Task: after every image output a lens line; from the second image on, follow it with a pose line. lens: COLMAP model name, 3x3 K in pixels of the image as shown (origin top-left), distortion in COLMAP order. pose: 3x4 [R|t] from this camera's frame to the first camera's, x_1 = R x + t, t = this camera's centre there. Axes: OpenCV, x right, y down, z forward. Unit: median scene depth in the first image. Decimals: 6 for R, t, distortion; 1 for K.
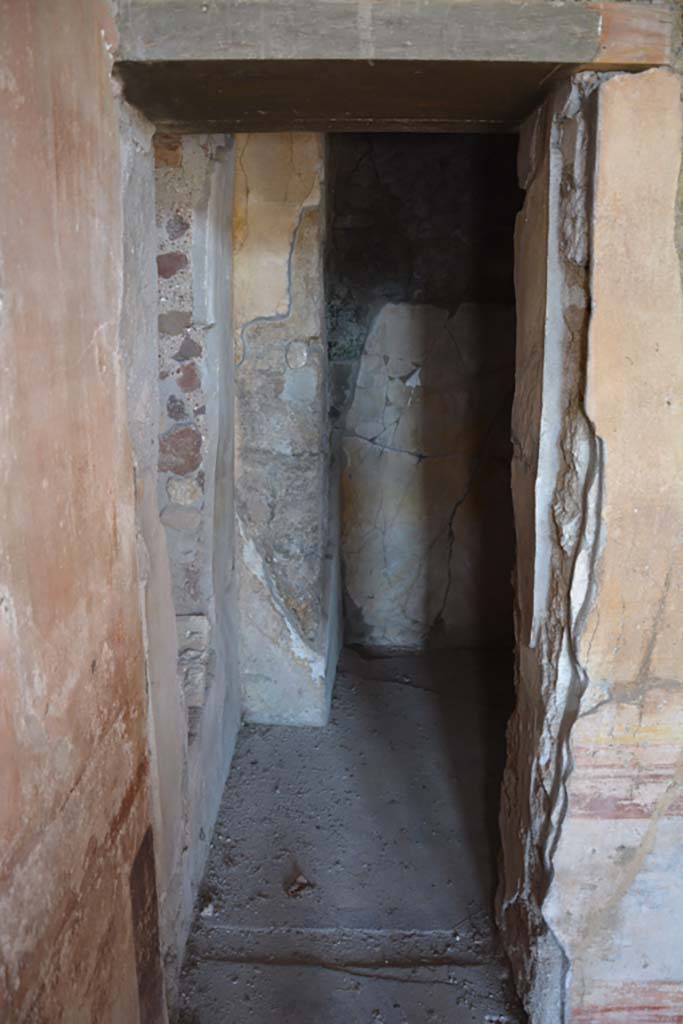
lens RADIAL K [[793.9, 0, 351.4], [0, 793.9, 516.7], [0, 0, 1]] dist [-0.156886, 0.113736]
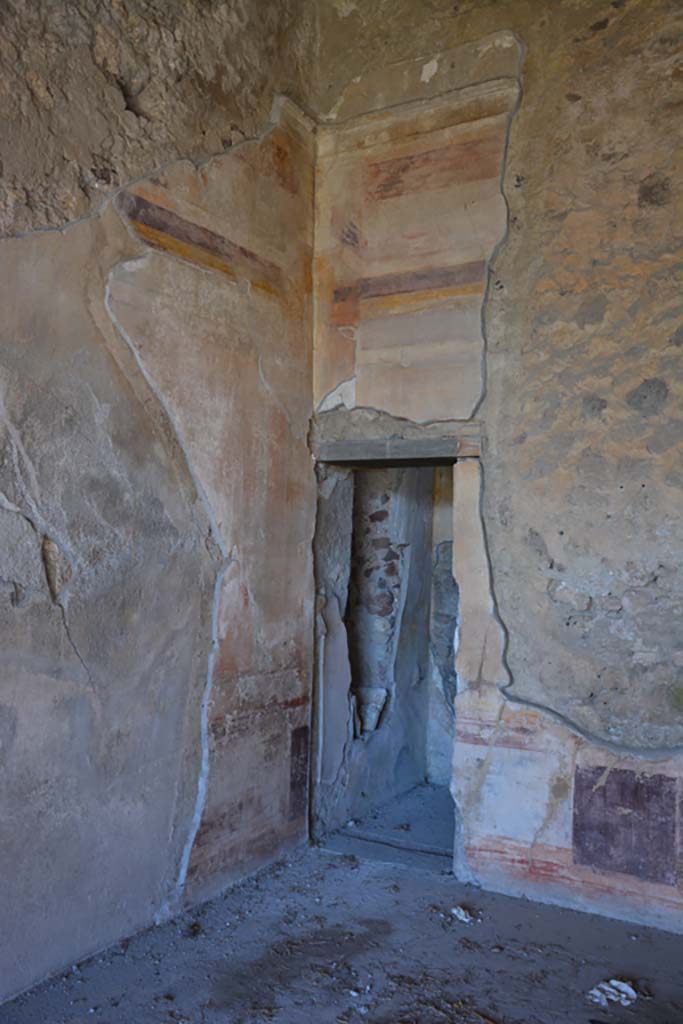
lens RADIAL K [[928.0, 0, 338.9], [0, 928.0, 514.2], [0, 0, 1]] dist [-0.083454, 0.122208]
pose [[0.868338, -0.004515, -0.495953, 1.305194], [-0.130812, 0.962467, -0.237793, 0.411219], [0.478412, 0.271361, 0.835156, -1.664650]]
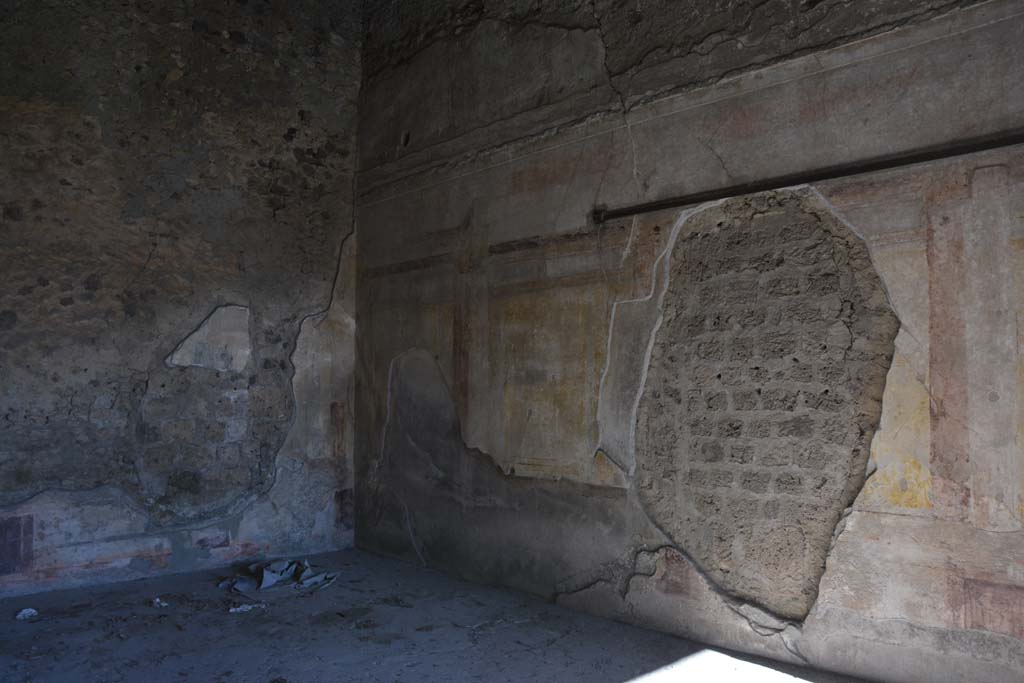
lens RADIAL K [[793.9, 0, 507.0], [0, 793.9, 350.0], [0, 0, 1]] dist [-0.156886, 0.113736]
pose [[0.716977, 0.030695, 0.696420, -0.046410], [0.175739, 0.958803, -0.223187, 0.867048], [-0.674581, 0.282408, 0.682046, -3.595490]]
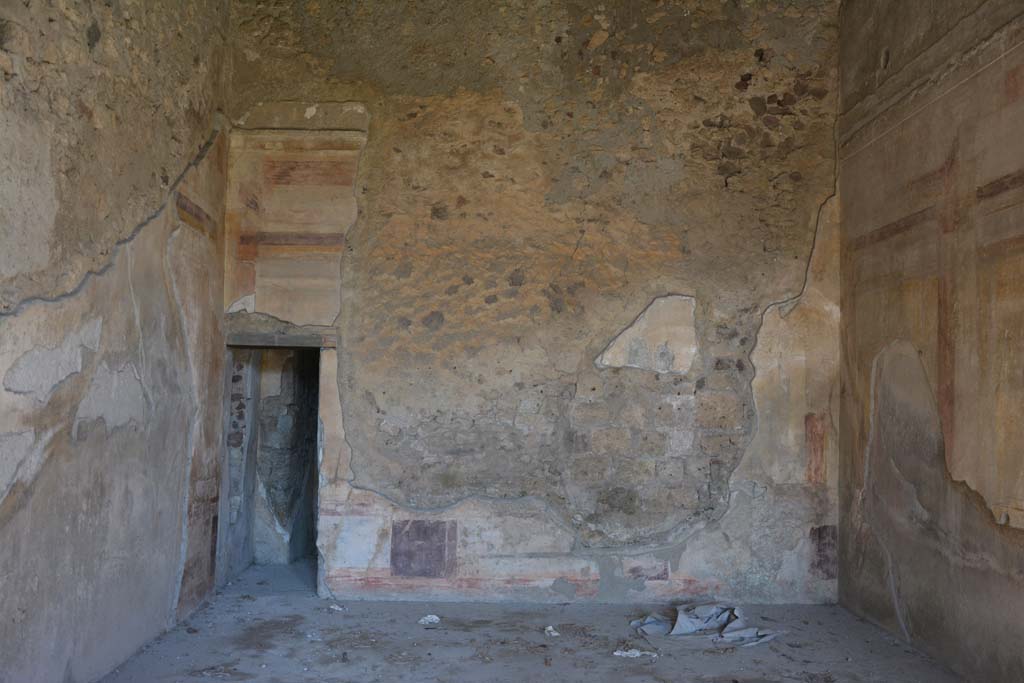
lens RADIAL K [[928.0, 0, 514.1], [0, 928.0, 345.8], [0, 0, 1]] dist [-0.083454, 0.122208]
pose [[0.998143, 0.018074, 0.058169, 0.937688], [0.000181, 0.954078, -0.299559, 0.933432], [-0.060912, 0.299014, 0.952303, -3.731271]]
